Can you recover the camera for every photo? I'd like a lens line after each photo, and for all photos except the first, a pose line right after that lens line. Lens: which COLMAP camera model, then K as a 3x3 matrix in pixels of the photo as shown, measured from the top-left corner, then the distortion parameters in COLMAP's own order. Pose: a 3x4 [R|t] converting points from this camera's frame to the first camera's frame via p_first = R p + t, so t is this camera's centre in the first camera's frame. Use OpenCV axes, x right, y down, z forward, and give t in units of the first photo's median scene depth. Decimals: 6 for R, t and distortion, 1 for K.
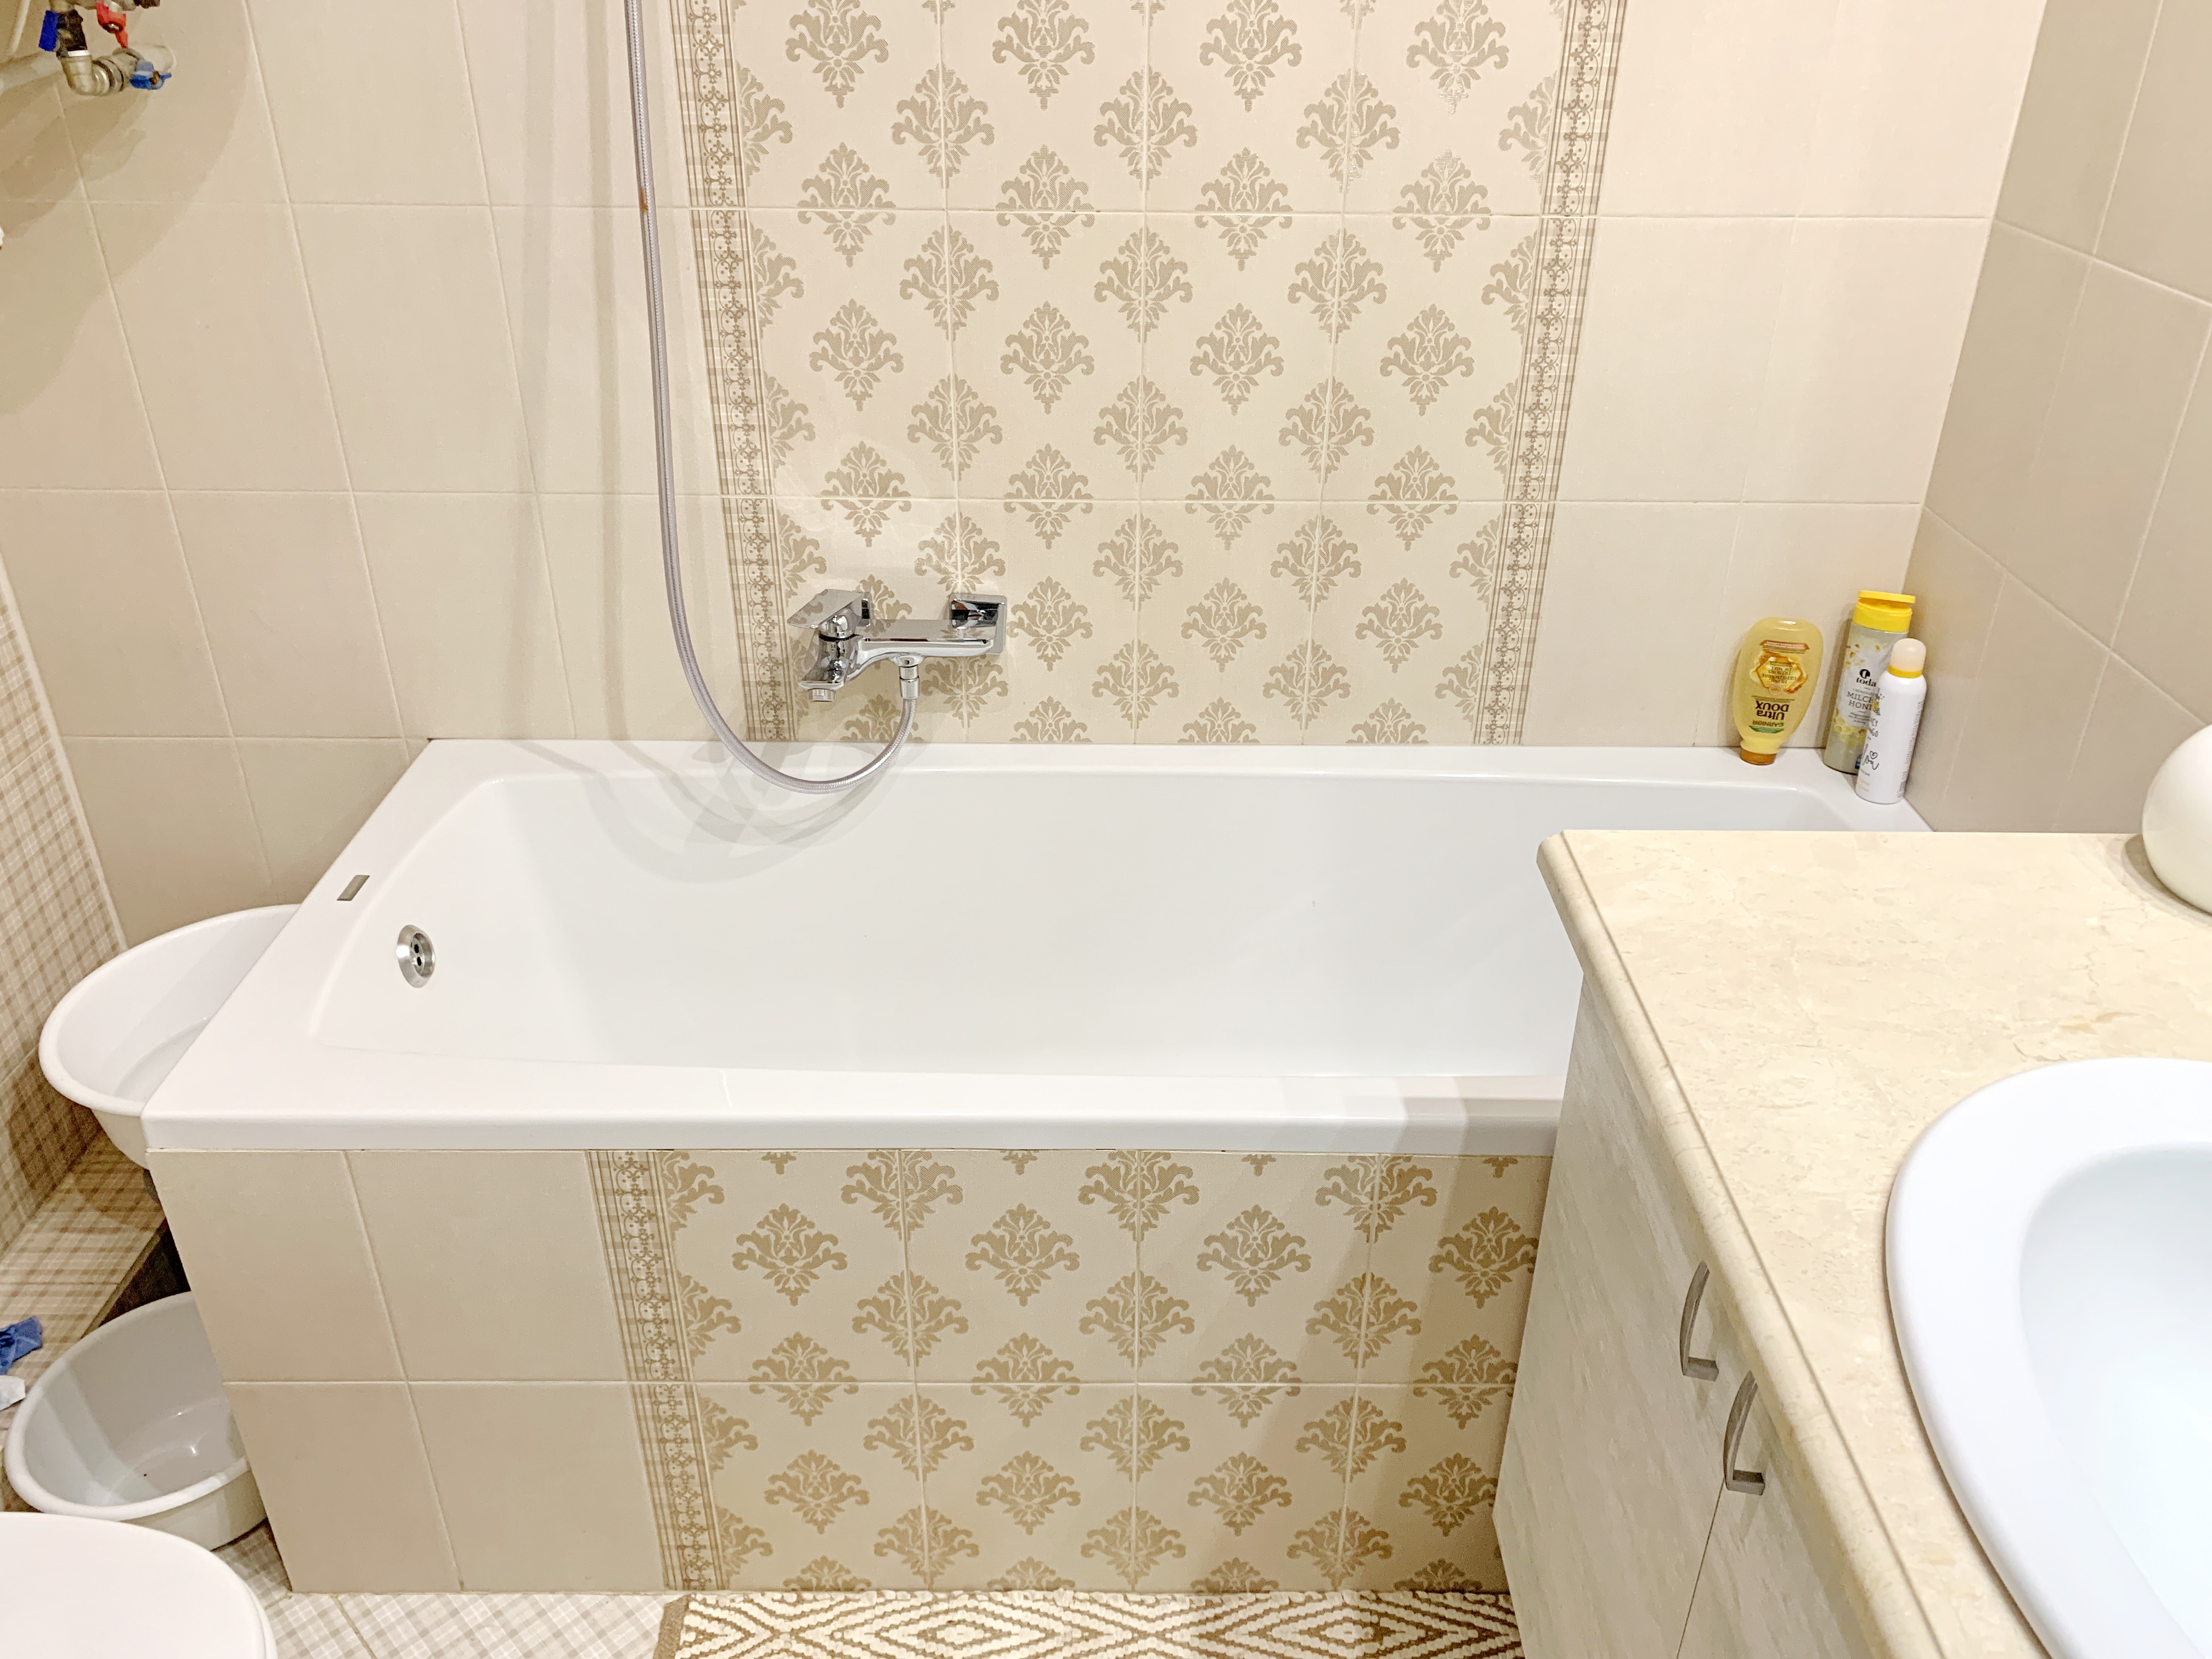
lens RADIAL K [[1681.6, 0, 1135.3], [0, 1681.6, 825.6], [0, 0, 1]] dist [0.067409, -0.128285]
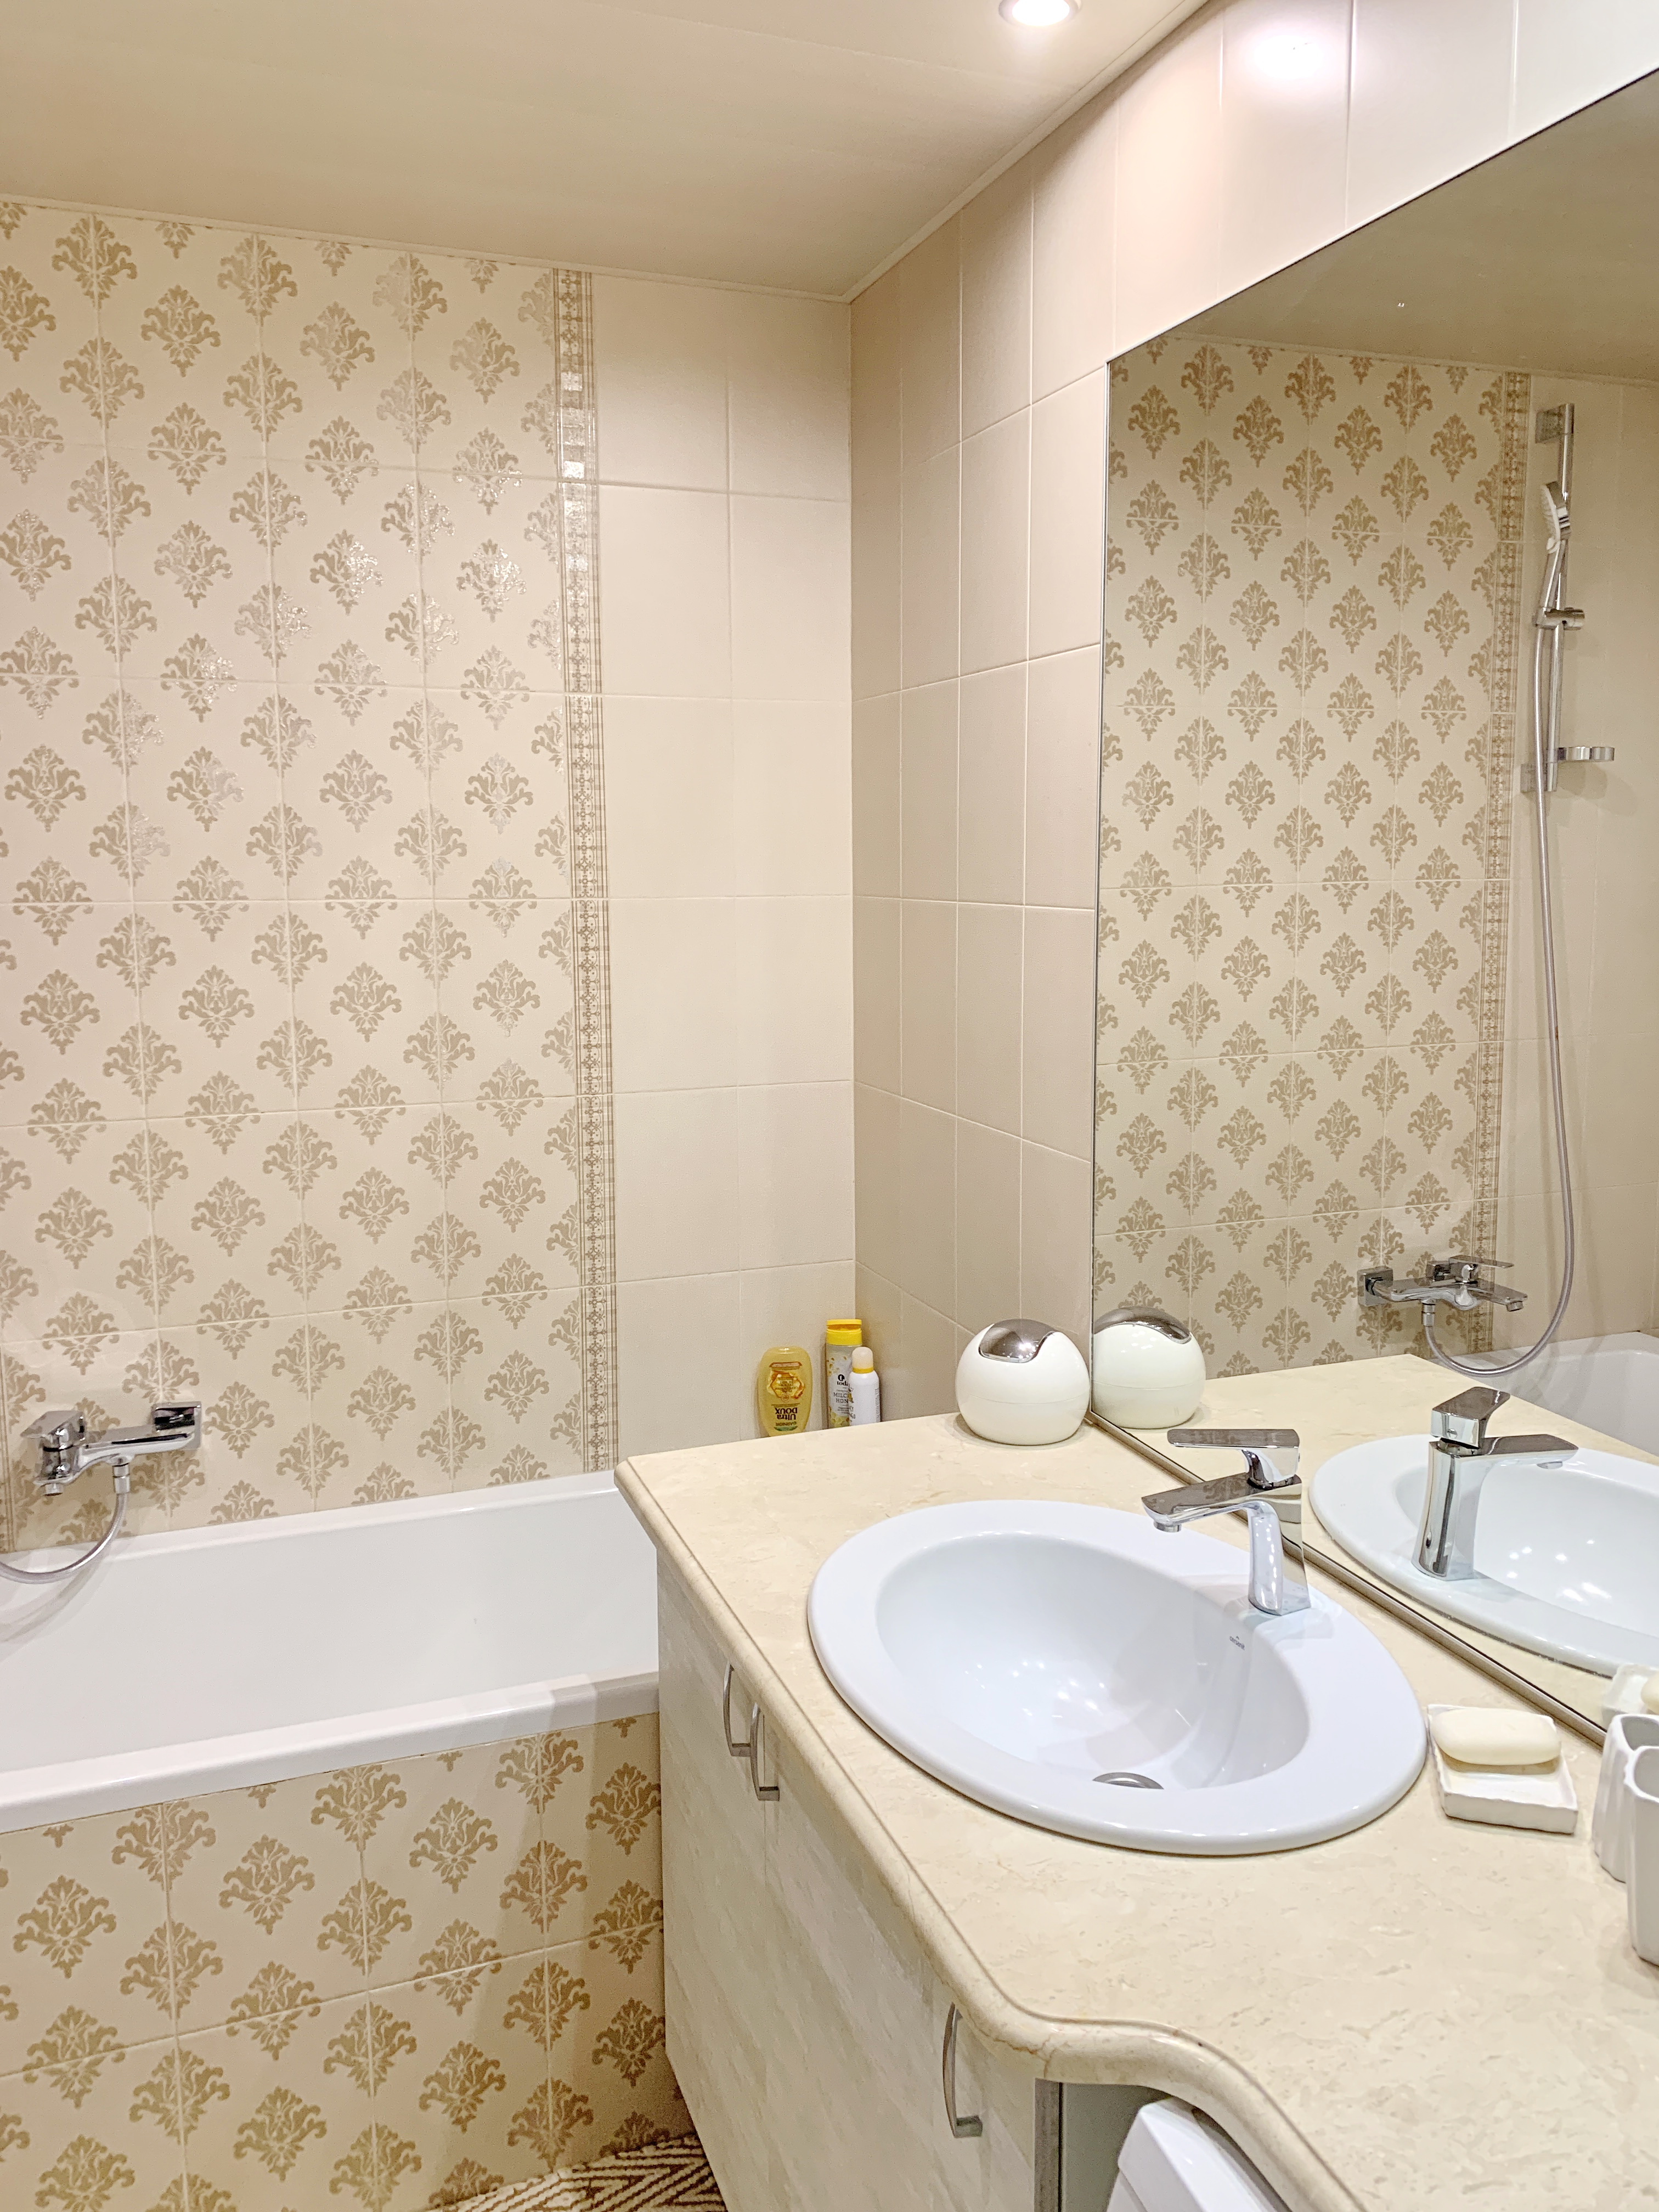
lens RADIAL K [[1677.5, 0, 829.5], [0, 1677.5, 1106.0], [0, 0, 1]] dist [0.016996, -0.015914]
pose [[0.940380, -0.065464, 0.333766, -0.043506], [0.175975, 0.933398, -0.312733, 0.145524], [-0.291063, 0.352822, 0.889269, -0.364882]]
